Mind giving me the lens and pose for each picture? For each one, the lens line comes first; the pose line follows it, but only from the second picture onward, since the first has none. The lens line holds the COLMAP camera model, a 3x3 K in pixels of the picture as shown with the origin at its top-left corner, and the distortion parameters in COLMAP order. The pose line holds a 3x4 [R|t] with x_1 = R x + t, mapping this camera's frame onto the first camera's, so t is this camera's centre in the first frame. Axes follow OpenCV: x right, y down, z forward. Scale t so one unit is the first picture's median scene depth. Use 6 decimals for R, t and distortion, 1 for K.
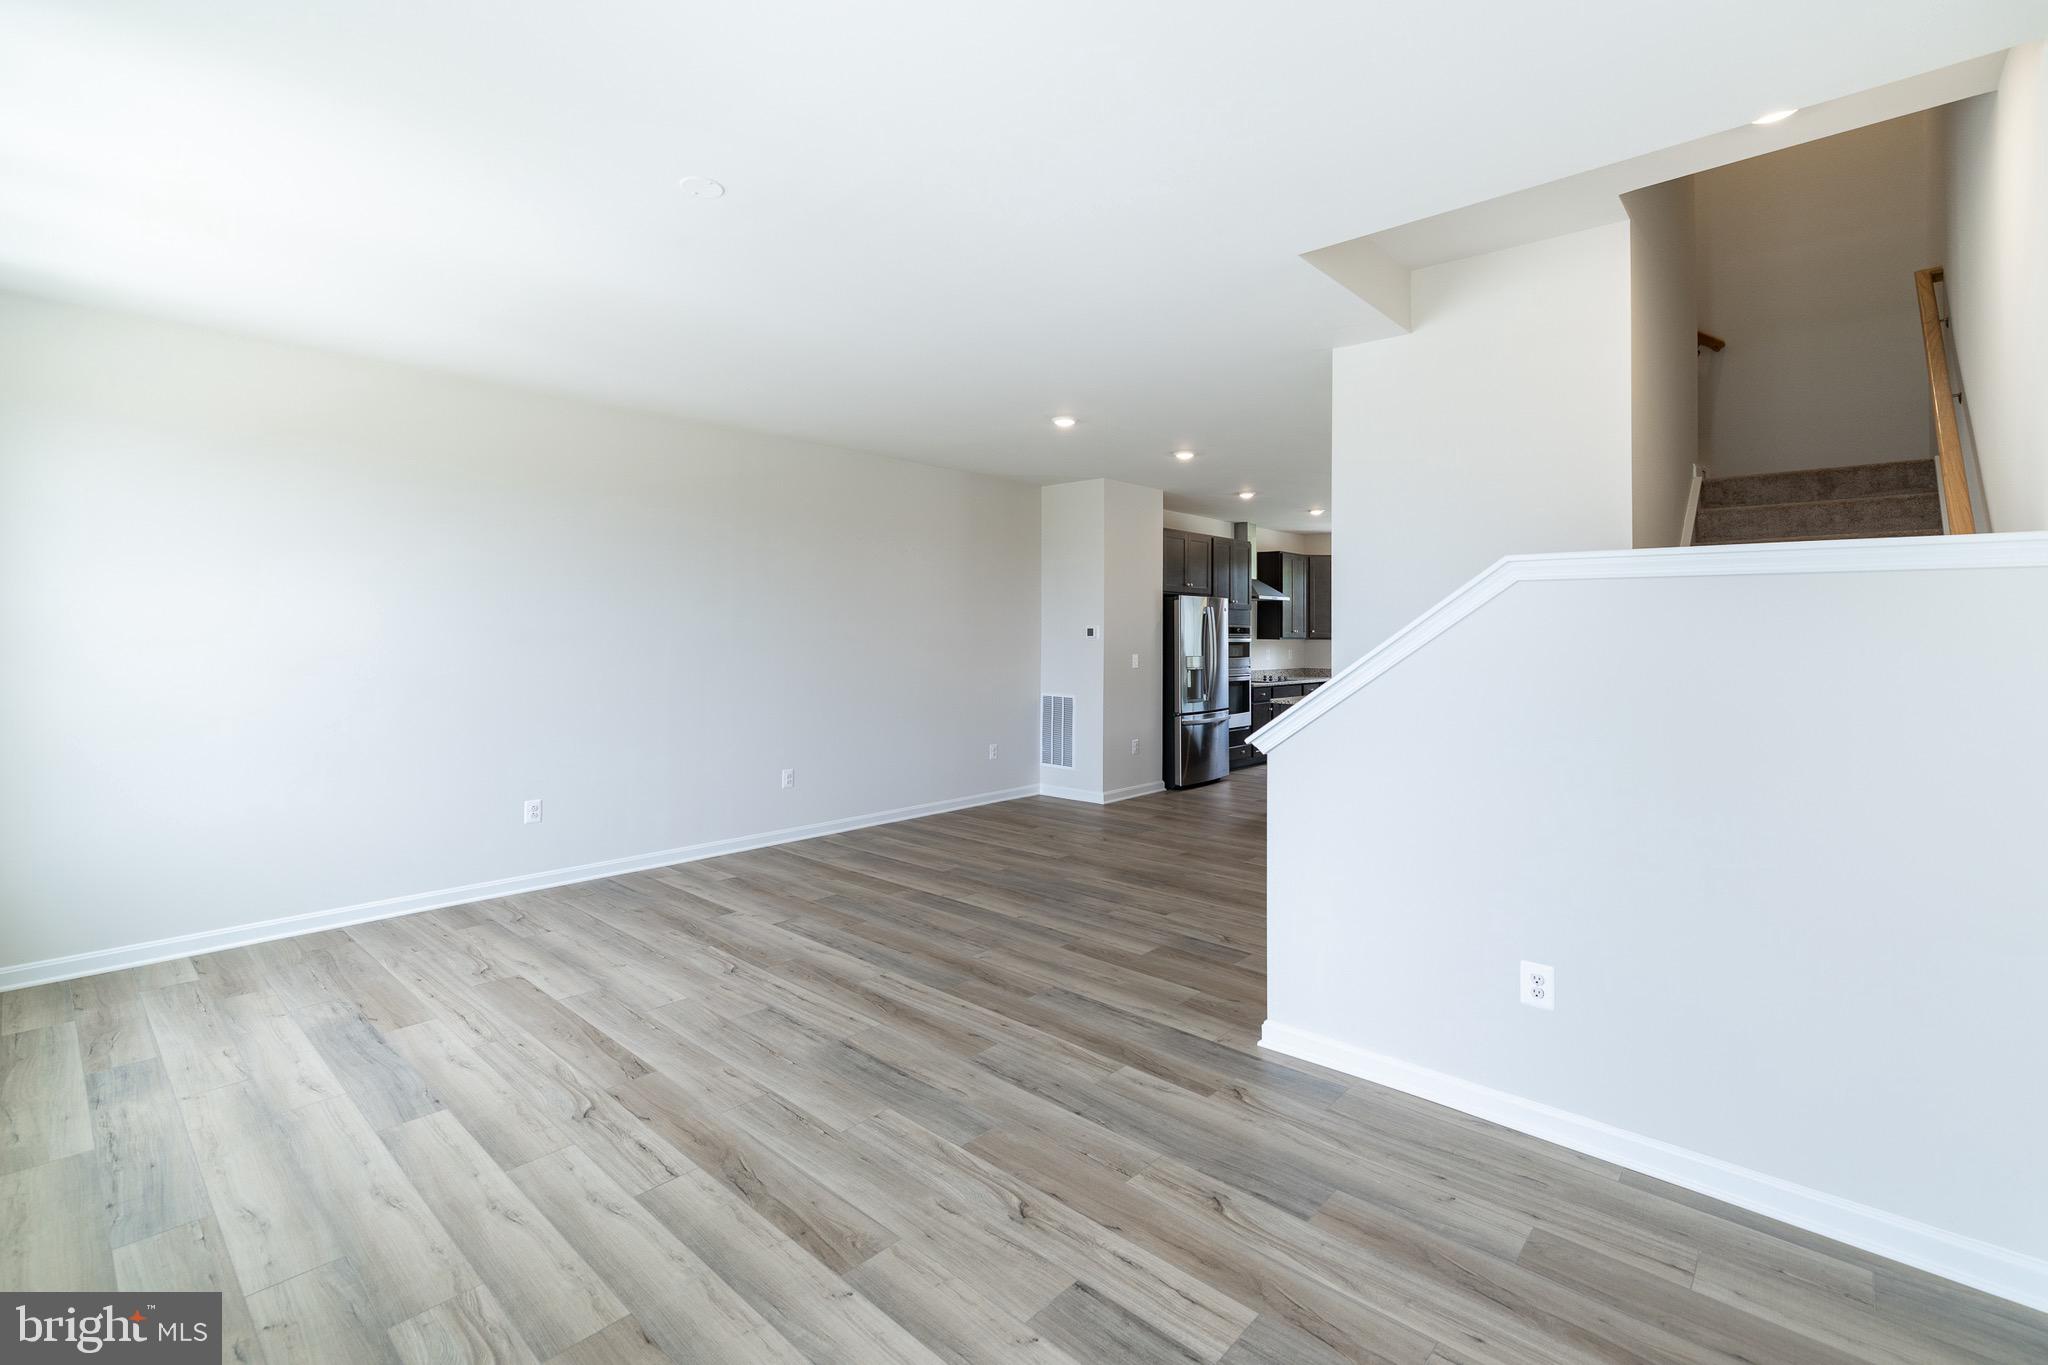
lens RADIAL K [[918.7, 0, 959.8], [0, 918.7, 628.1], [0, 0, 1]] dist [0.001373, -0.000666]
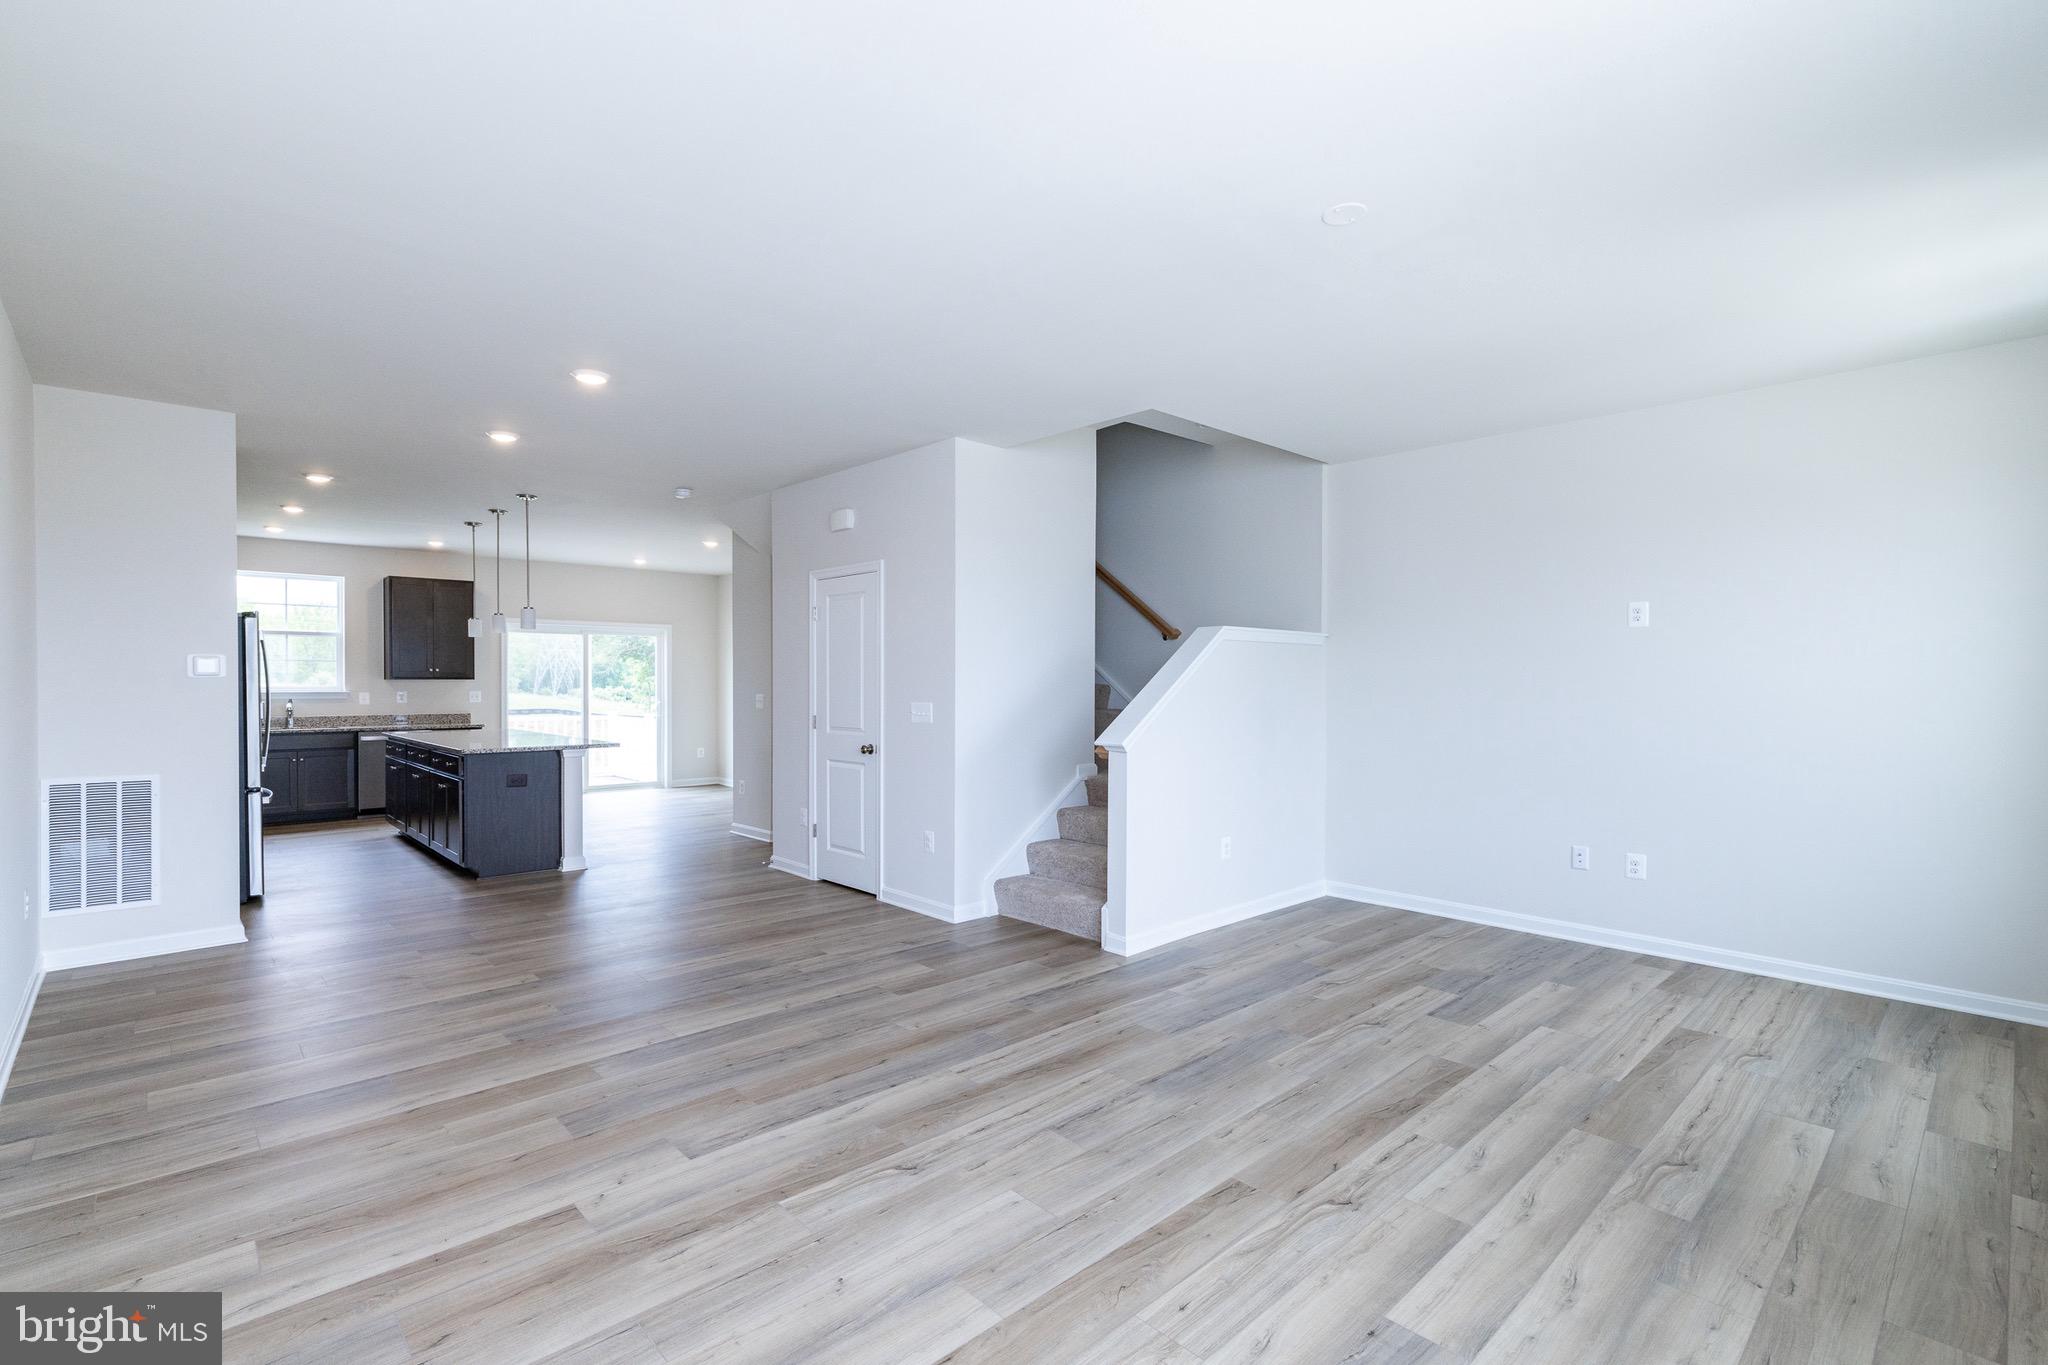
lens RADIAL K [[918.7, 0, 1061.7], [0, 918.7, 681.4], [0, 0, 1]] dist [0.001373, -0.000666]
pose [[0.036909, -0.007983, 0.999287, -1.101039], [-0.006101, 0.999948, 0.008214, 0.016323], [-0.999300, -0.006400, 0.036859, 1.053186]]
